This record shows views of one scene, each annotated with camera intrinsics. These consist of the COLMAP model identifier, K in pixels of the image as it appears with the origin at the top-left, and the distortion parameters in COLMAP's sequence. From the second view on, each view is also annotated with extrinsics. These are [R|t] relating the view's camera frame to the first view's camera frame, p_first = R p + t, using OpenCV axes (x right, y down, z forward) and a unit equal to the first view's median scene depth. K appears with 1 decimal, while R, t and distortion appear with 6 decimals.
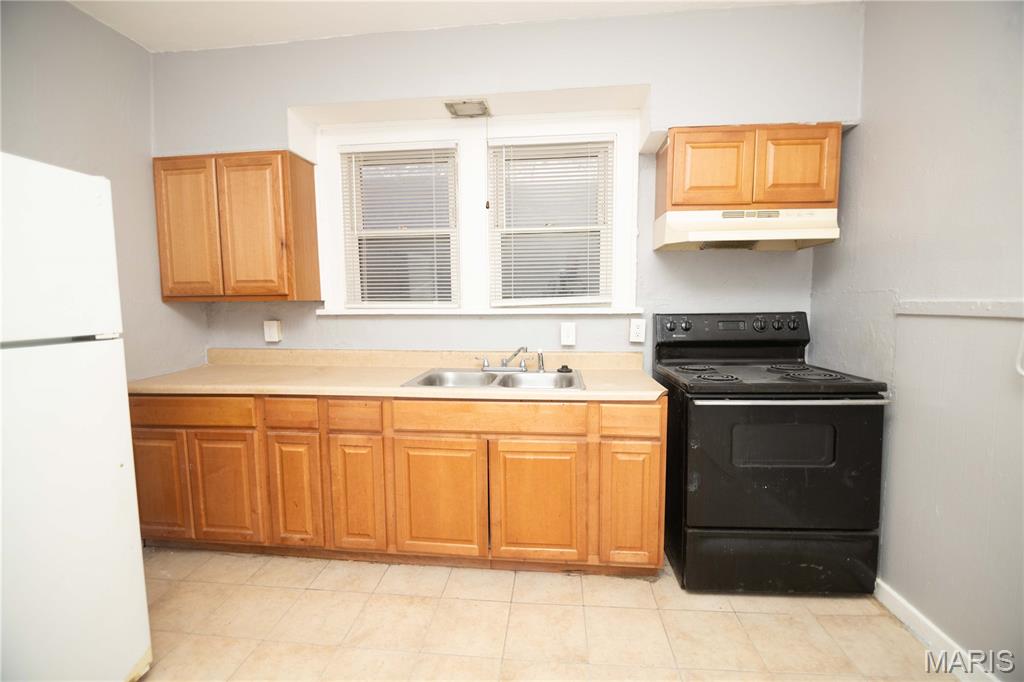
lens RADIAL K [[452.8, 0, 516.9], [0, 452.8, 337.1], [0, 0, 1]] dist [-0.014121, -0.001525]
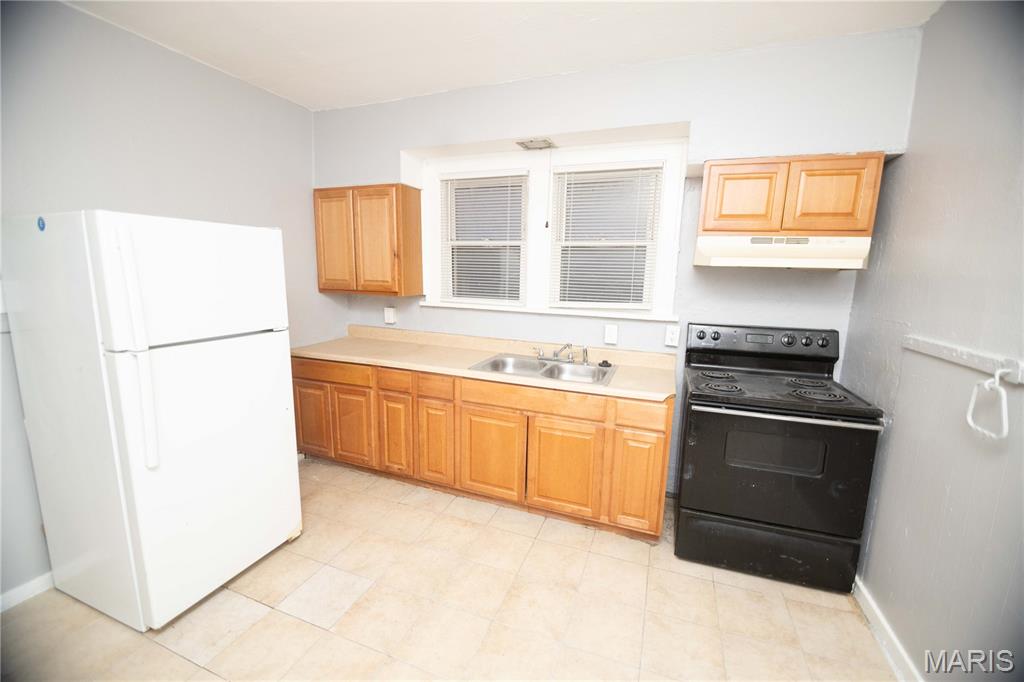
lens RADIAL K [[412.9, 0, 512.0], [0, 412.9, 341.0], [0, 0, 1]] dist [-0.013377, -0.000509]
pose [[0.965484, 0.073679, -0.249824, 0.159073], [-0.053299, 0.994747, 0.087391, -0.082468], [0.254951, -0.071059, 0.964340, -0.130029]]
